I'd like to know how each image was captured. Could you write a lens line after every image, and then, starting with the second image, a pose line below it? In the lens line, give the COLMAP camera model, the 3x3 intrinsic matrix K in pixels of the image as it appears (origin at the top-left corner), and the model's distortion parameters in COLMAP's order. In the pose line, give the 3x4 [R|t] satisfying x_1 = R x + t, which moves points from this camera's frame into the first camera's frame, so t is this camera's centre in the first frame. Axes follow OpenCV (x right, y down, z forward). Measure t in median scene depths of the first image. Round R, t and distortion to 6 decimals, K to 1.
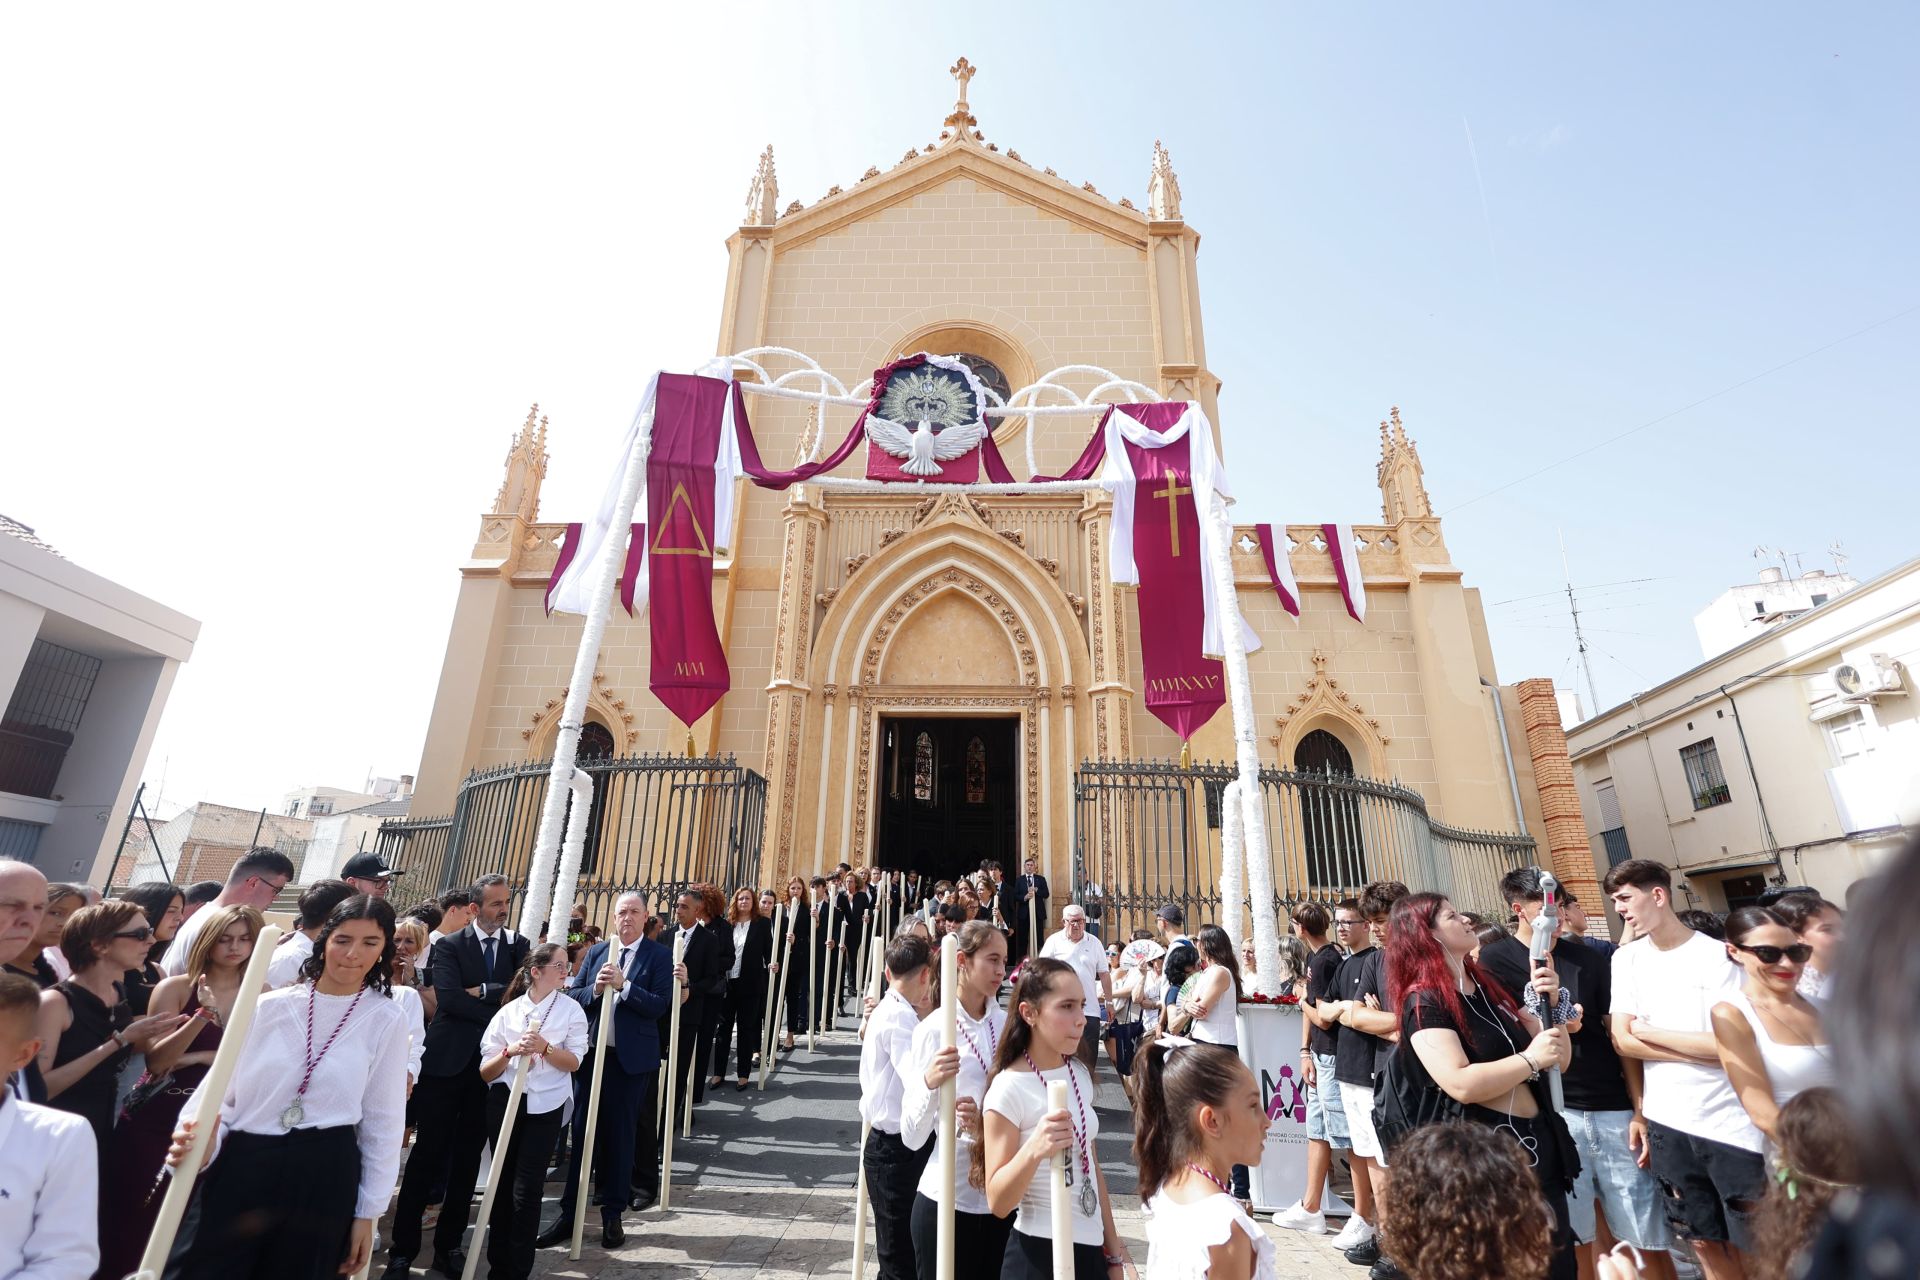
lens RADIAL K [[840.3, 0, 962.6], [0, 840.3, 665.3], [0, 0, 1]] dist [-0.000813, -0.000079]
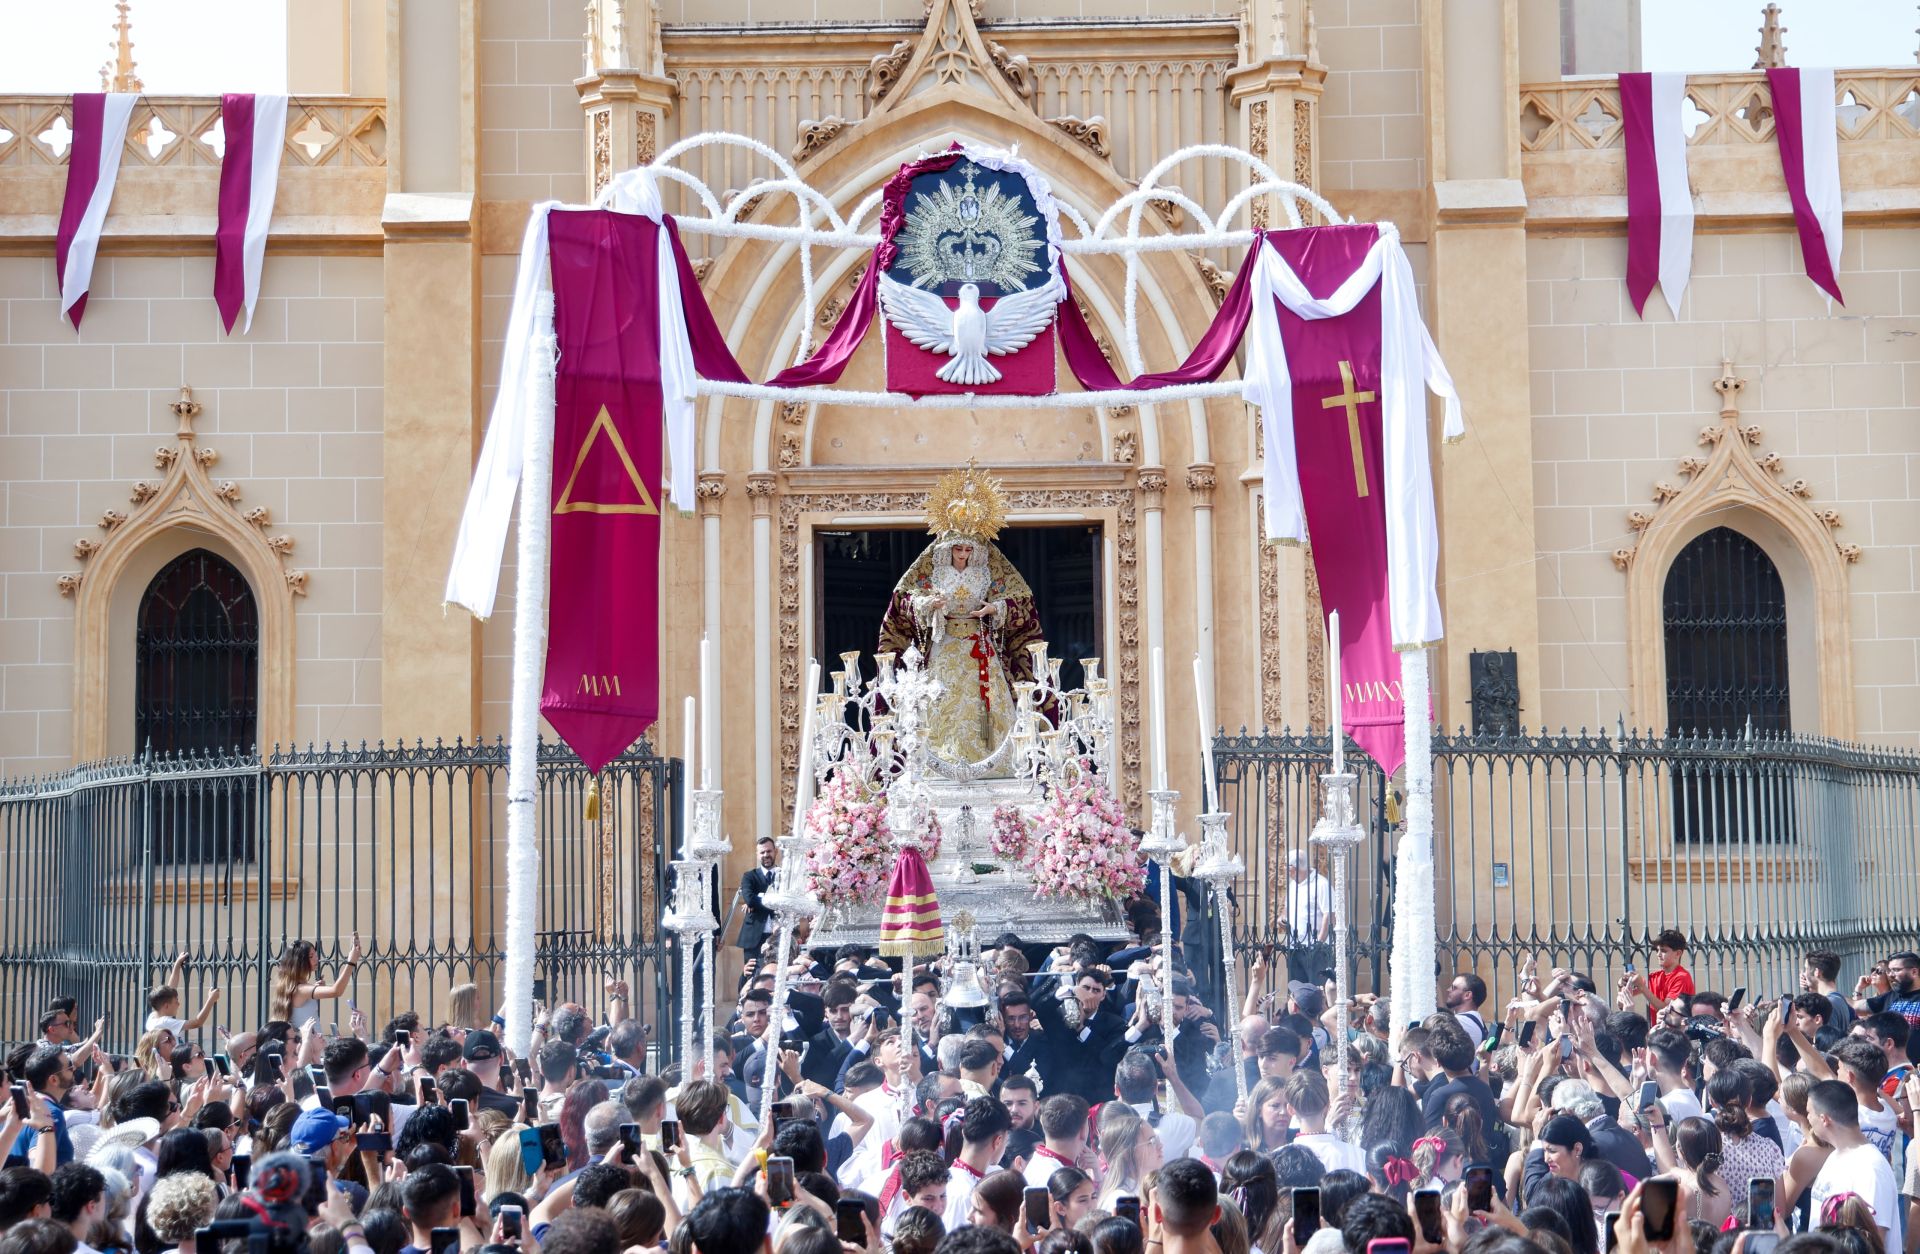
lens RADIAL K [[3087.7, 0, 960.0], [0, 3087.7, 627.0], [0, 0, 1]] dist [0.137766, 0.789201]
pose [[0.999031, -0.029398, 0.032751, -0.075416], [0.019517, 0.962941, 0.269004, -0.369727], [-0.039445, -0.268104, 0.962582, -0.745828]]
